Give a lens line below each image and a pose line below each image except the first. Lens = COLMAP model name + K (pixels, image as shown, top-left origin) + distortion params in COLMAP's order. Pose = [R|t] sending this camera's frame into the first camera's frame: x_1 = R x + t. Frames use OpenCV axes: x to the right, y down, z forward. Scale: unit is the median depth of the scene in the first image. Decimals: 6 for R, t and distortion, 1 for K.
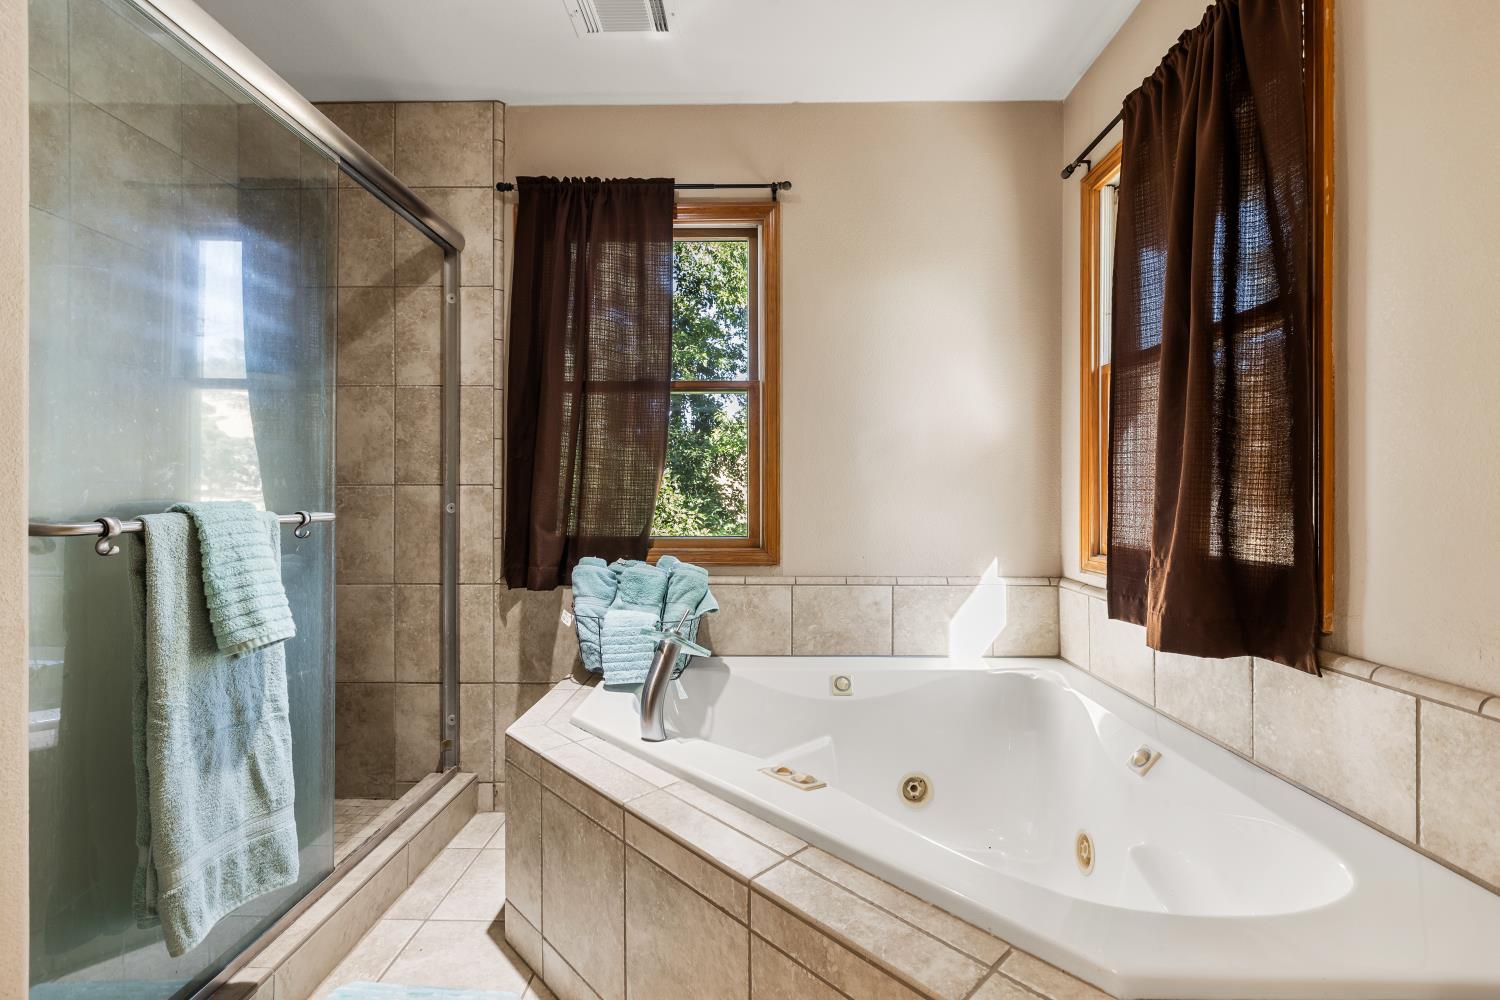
lens RADIAL K [[664.9, 0, 750.3], [0, 664.9, 496.9], [0, 0, 1]] dist [0.001408, 0.000125]
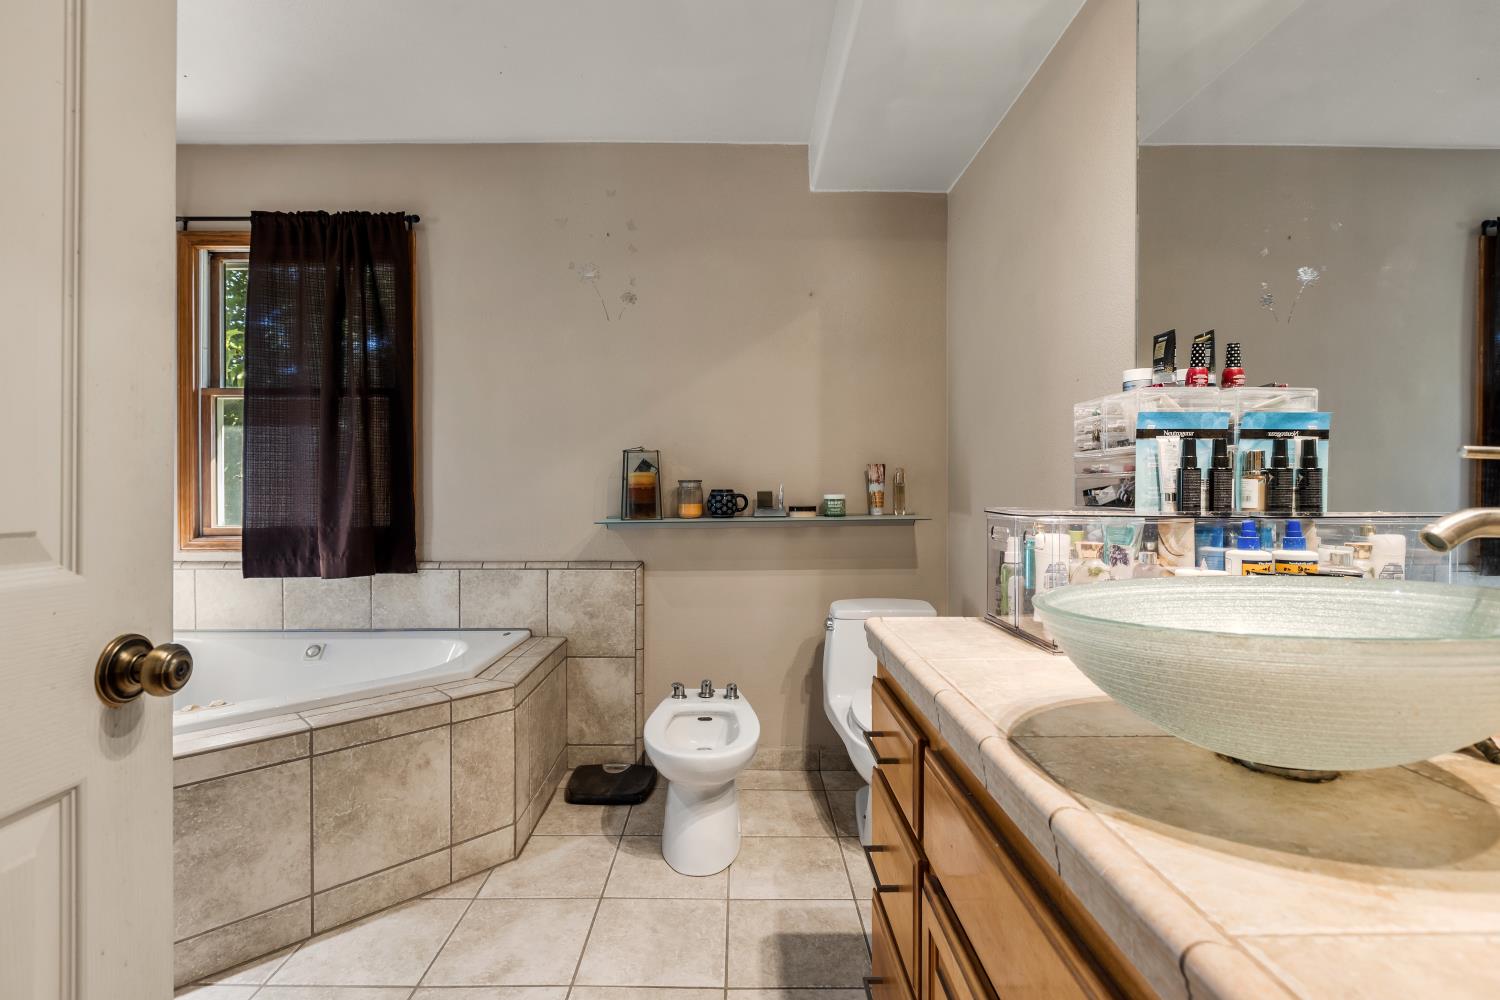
lens RADIAL K [[664.9, 0, 748.0], [0, 664.9, 495.0], [0, 0, 1]] dist [0.001408, 0.000125]
pose [[-0.031170, -0.007624, 0.999485, -1.392681], [0.001389, 0.999970, 0.007671, -0.000606], [-0.999513, 0.001627, -0.031158, -0.014938]]
